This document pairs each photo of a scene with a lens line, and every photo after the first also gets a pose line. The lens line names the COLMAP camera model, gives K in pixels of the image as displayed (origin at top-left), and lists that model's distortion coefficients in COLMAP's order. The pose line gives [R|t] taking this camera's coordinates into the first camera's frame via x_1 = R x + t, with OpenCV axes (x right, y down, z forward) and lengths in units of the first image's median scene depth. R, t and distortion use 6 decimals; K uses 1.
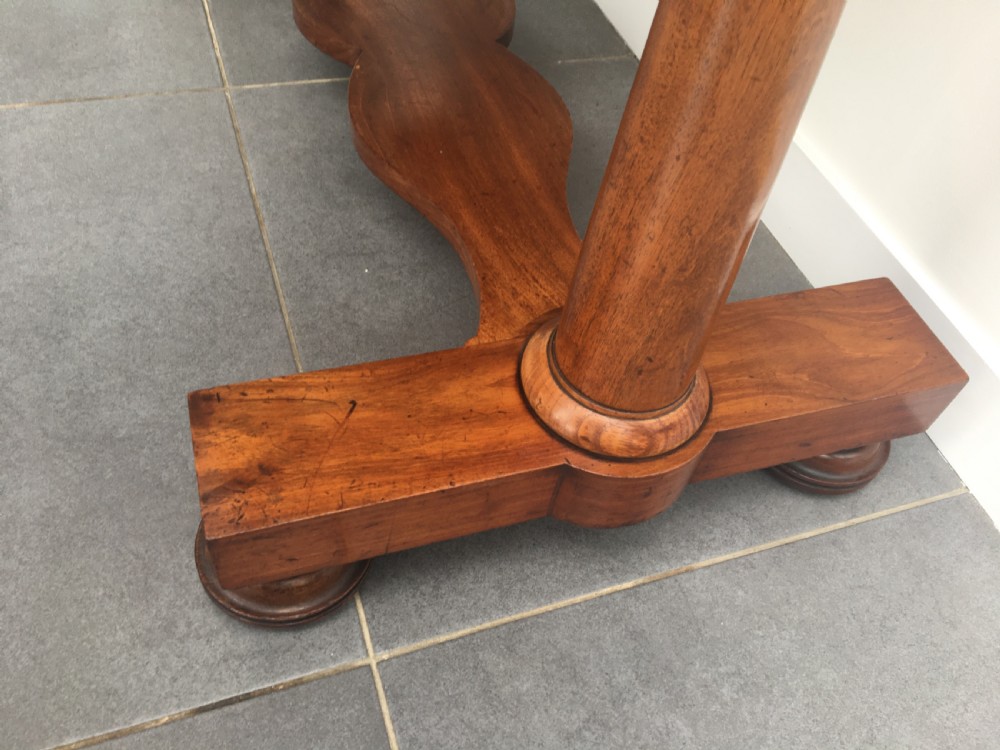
lens RADIAL K [[843.0, 0, 501.8], [0, 843.0, 373.2], [0, 0, 1]] dist [0.085542, -0.119328]
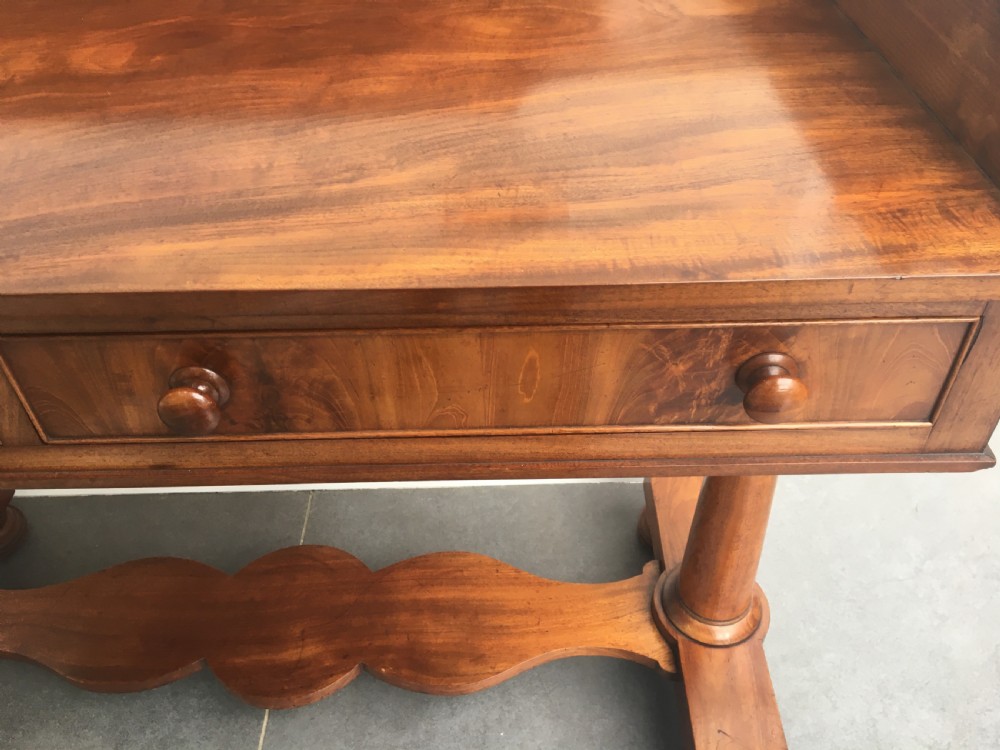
lens RADIAL K [[843.0, 0, 505.4], [0, 843.0, 373.8], [0, 0, 1]] dist [0.085542, -0.119328]
pose [[0.310564, -0.719515, 0.621167, -0.813541], [0.766934, 0.575735, 0.283446, -1.154377], [-0.561571, 0.388366, 0.730623, -0.357692]]
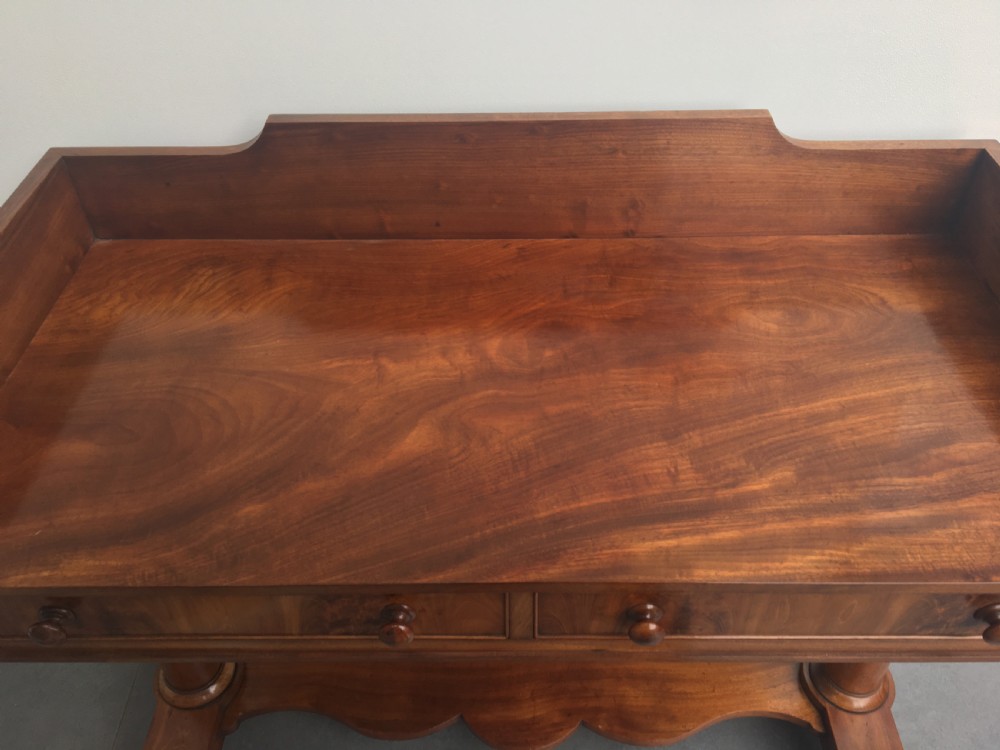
lens RADIAL K [[843.0, 0, 502.8], [0, 843.0, 371.0], [0, 0, 1]] dist [0.085542, -0.119328]
pose [[0.319846, -0.731273, 0.602444, -1.014469], [0.761472, 0.576759, 0.295819, -1.950786], [-0.563790, 0.364128, 0.741318, -0.610096]]
